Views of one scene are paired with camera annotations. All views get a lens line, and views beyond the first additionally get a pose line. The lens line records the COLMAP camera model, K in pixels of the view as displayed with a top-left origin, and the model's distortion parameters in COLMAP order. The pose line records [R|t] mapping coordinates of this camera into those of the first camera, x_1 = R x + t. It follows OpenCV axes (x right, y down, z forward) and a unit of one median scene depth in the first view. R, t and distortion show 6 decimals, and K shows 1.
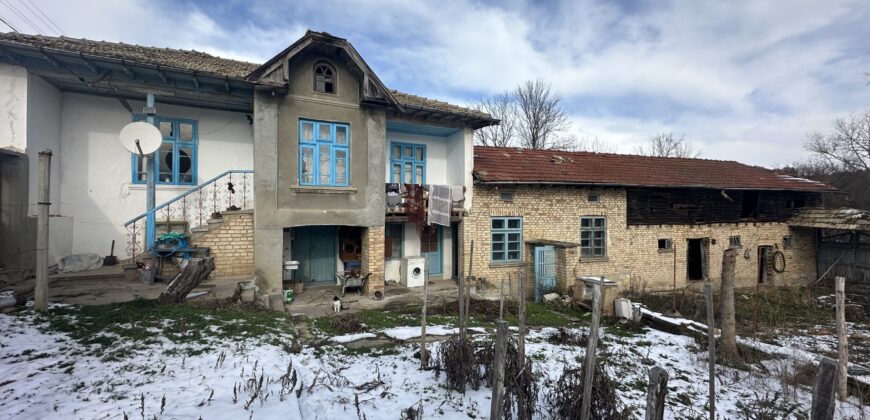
lens RADIAL K [[344.8, 0, 435.0], [0, 344.8, 210.0], [0, 0, 1]] dist [-0.000961, -0.000115]
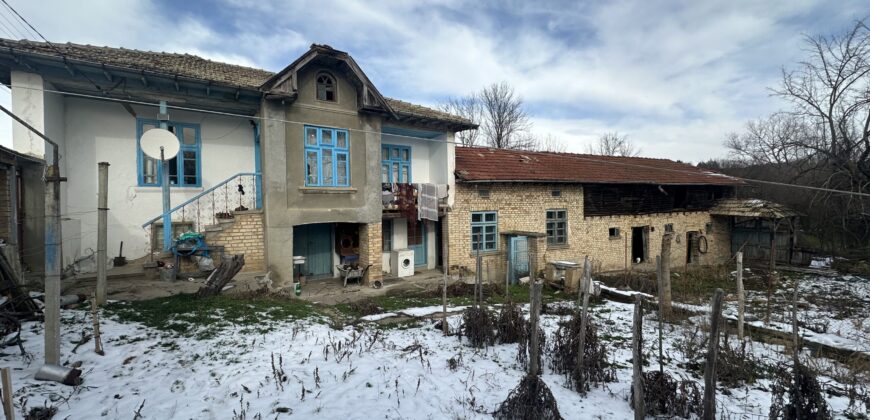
lens RADIAL K [[344.8, 0, 435.0], [0, 344.8, 210.0], [0, 0, 1]] dist [-0.000961, -0.000115]
pose [[0.992405, -0.016838, 0.121853, -0.119959], [0.014526, 0.999698, 0.019837, -0.012523], [-0.122150, -0.017916, 0.992350, -0.128572]]
